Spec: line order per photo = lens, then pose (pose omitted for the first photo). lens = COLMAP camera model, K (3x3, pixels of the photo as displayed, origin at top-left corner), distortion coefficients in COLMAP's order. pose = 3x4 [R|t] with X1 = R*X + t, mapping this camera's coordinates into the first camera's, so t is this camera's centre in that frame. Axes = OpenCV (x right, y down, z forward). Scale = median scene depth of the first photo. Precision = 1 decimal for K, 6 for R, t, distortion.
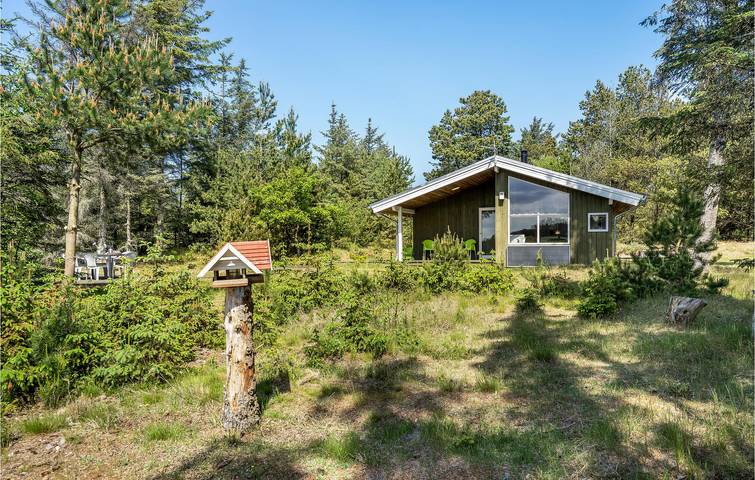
lens RADIAL K [[588.8, 0, 377.5], [0, 588.8, 240.0], [0, 0, 1]] dist [0.028514, -0.002024]
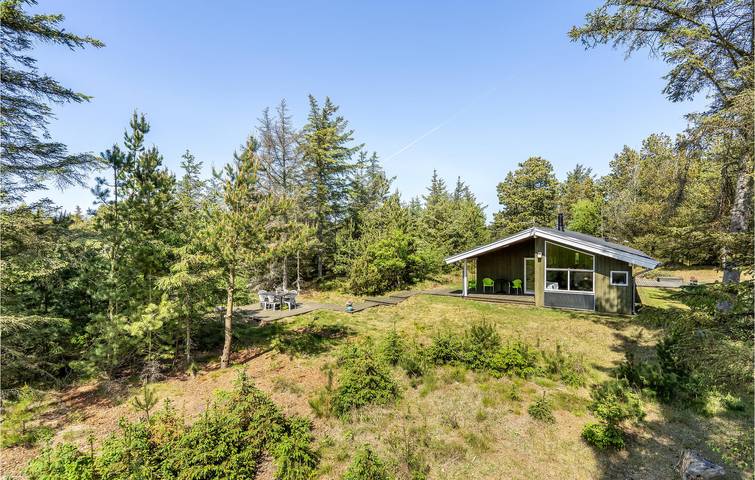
lens RADIAL K [[348.1, 0, 381.4], [0, 348.1, 242.5], [0, 0, 1]] dist [0.022422, 0.000072]
pose [[0.968063, 0.002663, -0.250691, 0.036140], [0.000743, 0.999909, 0.013491, -0.074670], [0.250704, -0.013247, 0.967973, 0.070841]]
